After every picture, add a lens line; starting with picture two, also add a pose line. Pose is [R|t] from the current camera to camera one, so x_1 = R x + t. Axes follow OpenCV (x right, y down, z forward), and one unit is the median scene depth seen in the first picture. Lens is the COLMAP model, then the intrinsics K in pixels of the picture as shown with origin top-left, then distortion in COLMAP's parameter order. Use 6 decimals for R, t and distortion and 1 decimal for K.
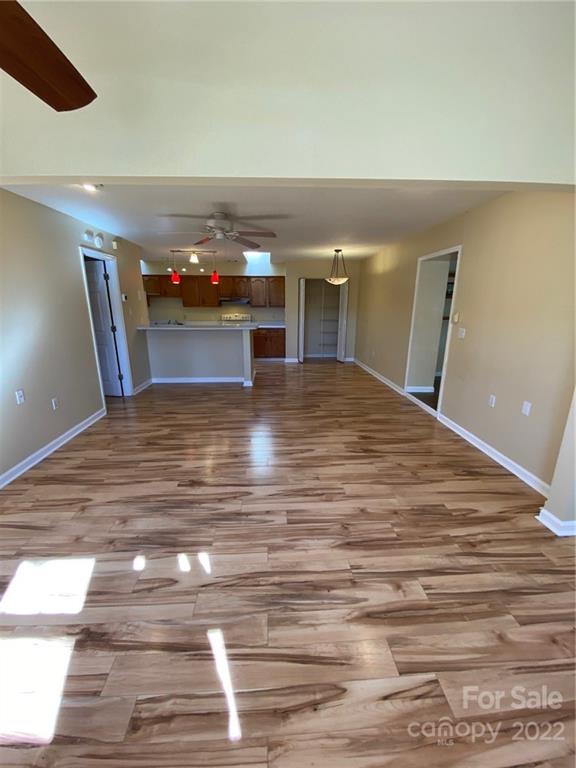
lens RADIAL K [[315.7, 0, 280.0], [0, 315.7, 367.4], [0, 0, 1]] dist [-0.001017, -0.004884]
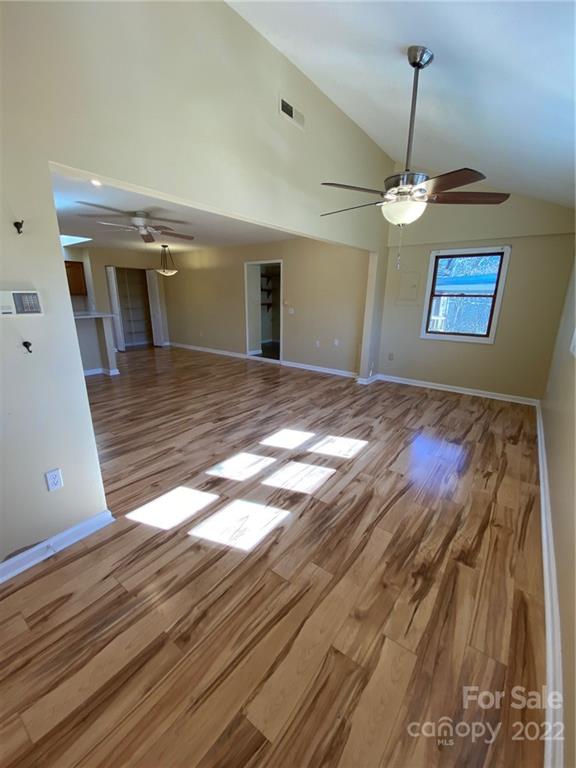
lens RADIAL K [[315.7, 0, 282.2], [0, 315.7, 383.4], [0, 0, 1]] dist [-0.001017, -0.004884]
pose [[0.649564, -0.196860, 0.734379, -0.934294], [0.141809, 0.980318, 0.137357, 0.043771], [-0.746965, 0.014919, 0.664696, -0.134104]]
